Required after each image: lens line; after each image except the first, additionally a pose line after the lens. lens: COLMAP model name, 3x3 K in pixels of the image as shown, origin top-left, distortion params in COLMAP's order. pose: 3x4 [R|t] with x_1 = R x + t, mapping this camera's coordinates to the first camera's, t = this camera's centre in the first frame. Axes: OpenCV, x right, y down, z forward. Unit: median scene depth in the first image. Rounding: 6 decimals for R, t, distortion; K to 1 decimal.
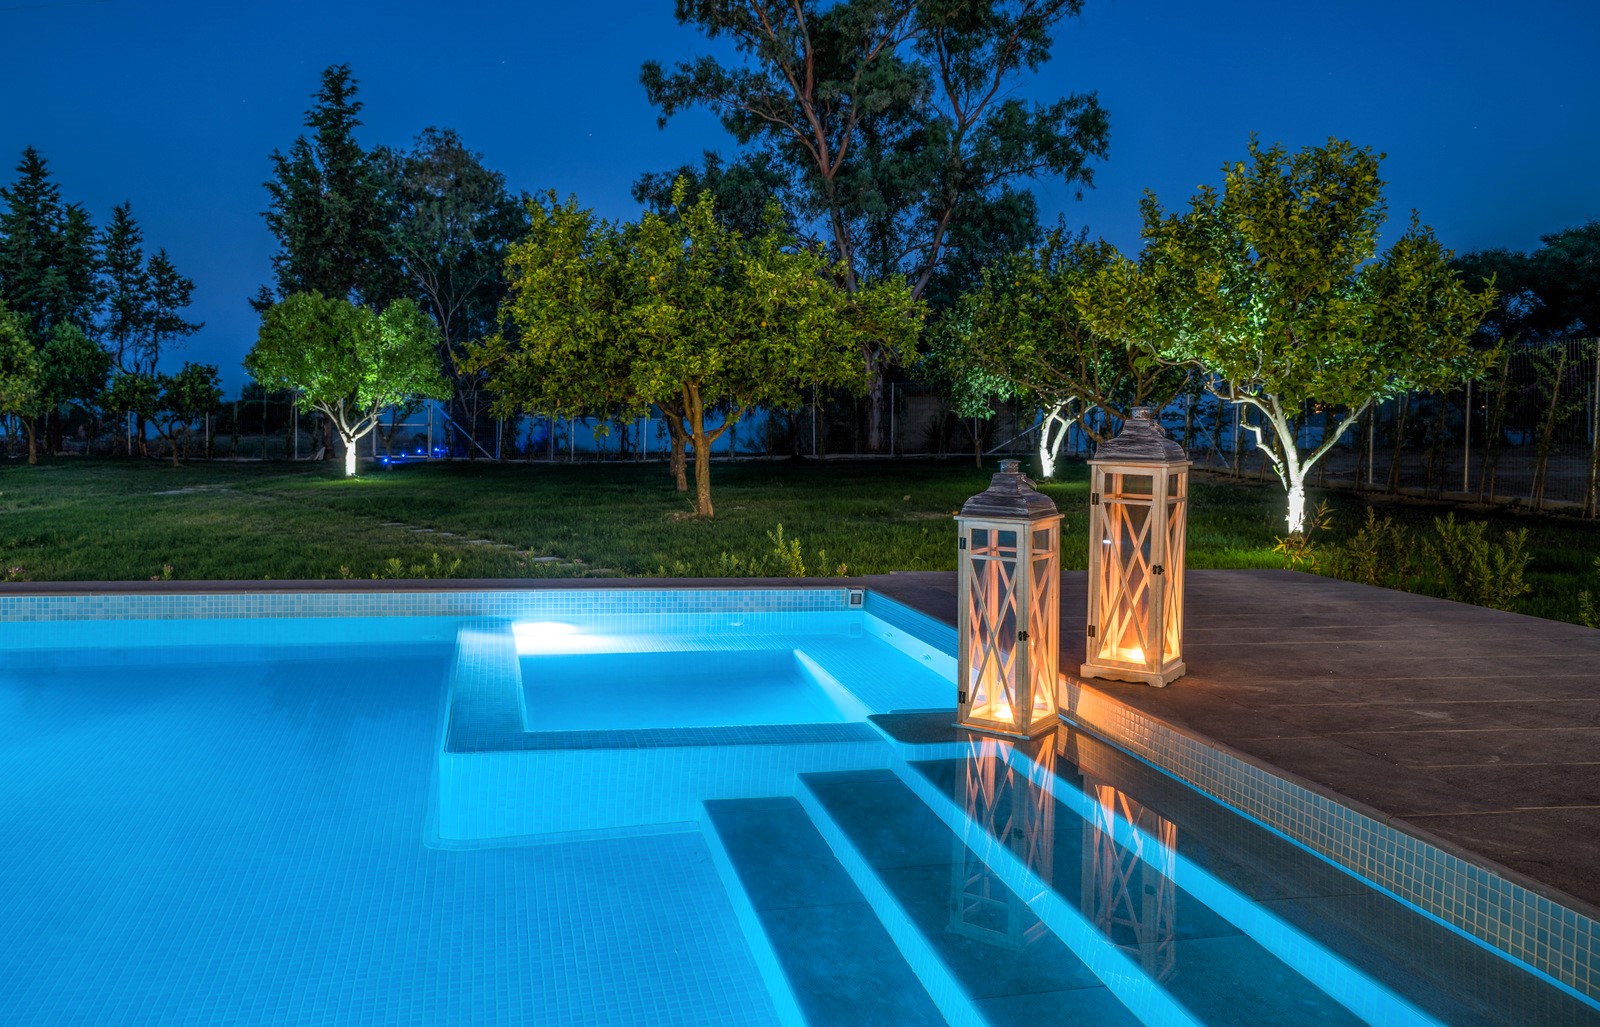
lens RADIAL K [[1393.5, 0, 800.0], [0, 1393.5, 513.5], [0, 0, 1]] dist [-0.002769, 0.003585]
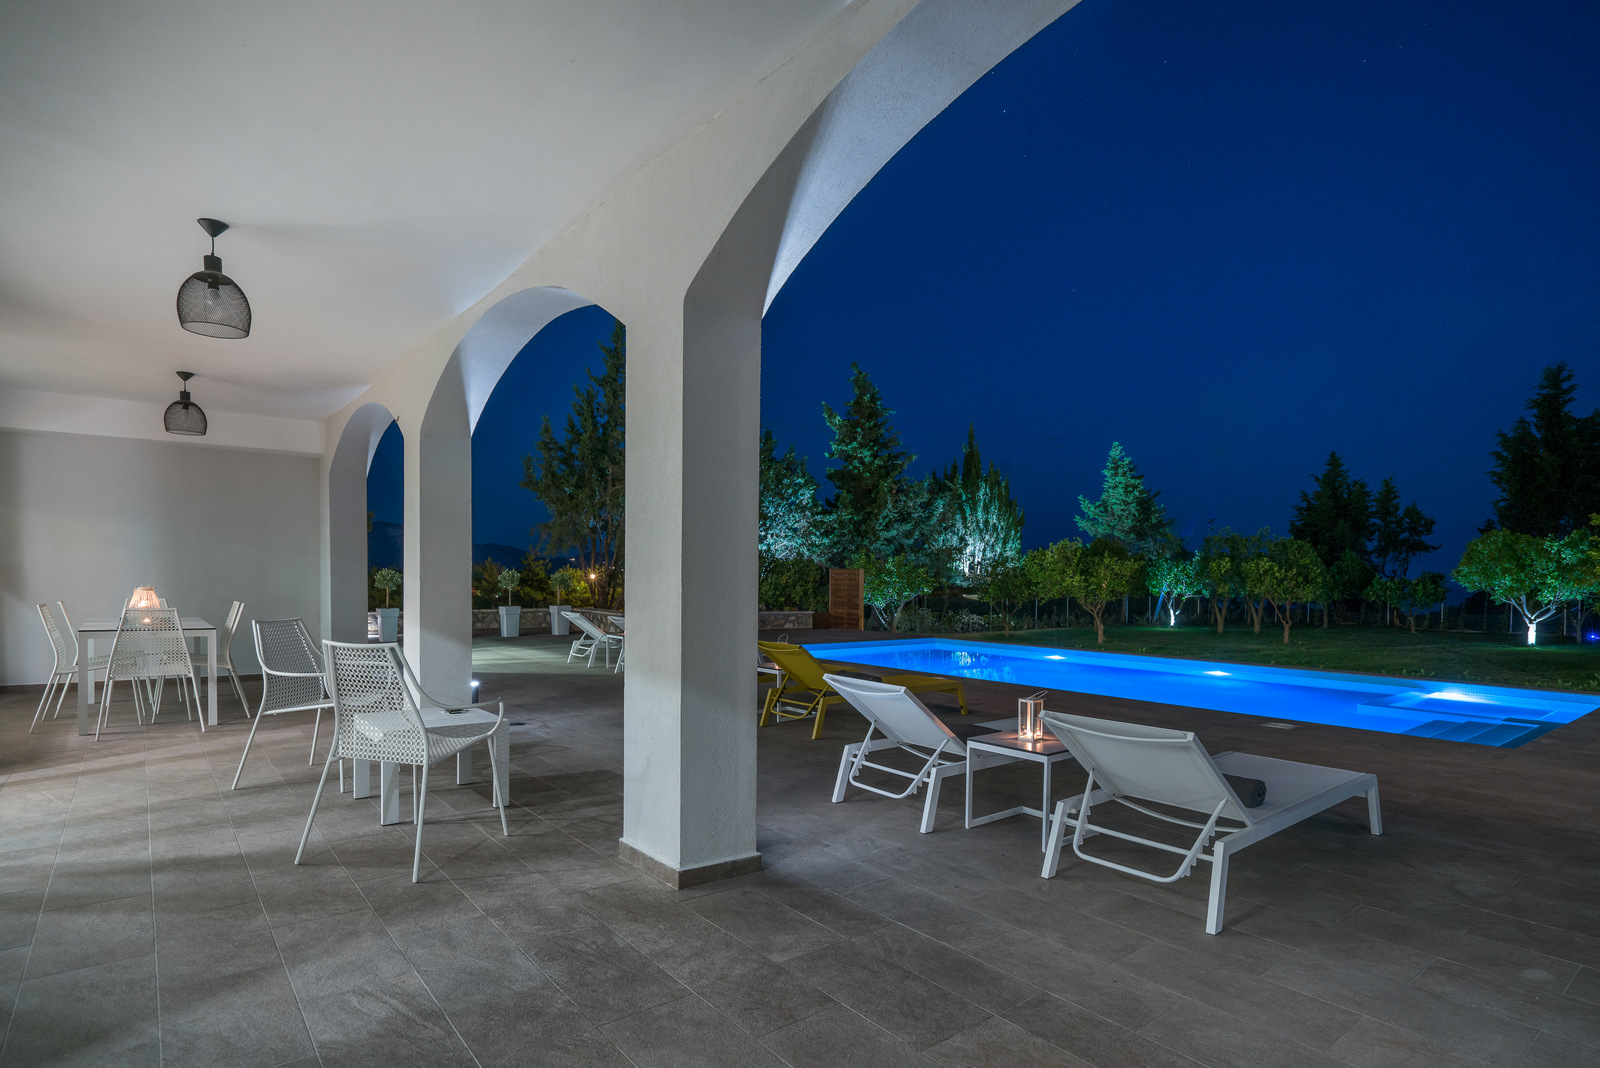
lens RADIAL K [[827.0, 0, 800.8], [0, 827.0, 576.5], [0, 0, 1]] dist [-0.001144, -0.000601]
pose [[0.471861, -0.012447, -0.881585, 0.061618], [-0.071379, 0.996079, -0.052269, 0.001702], [0.878779, 0.087590, 0.469123, -0.089373]]
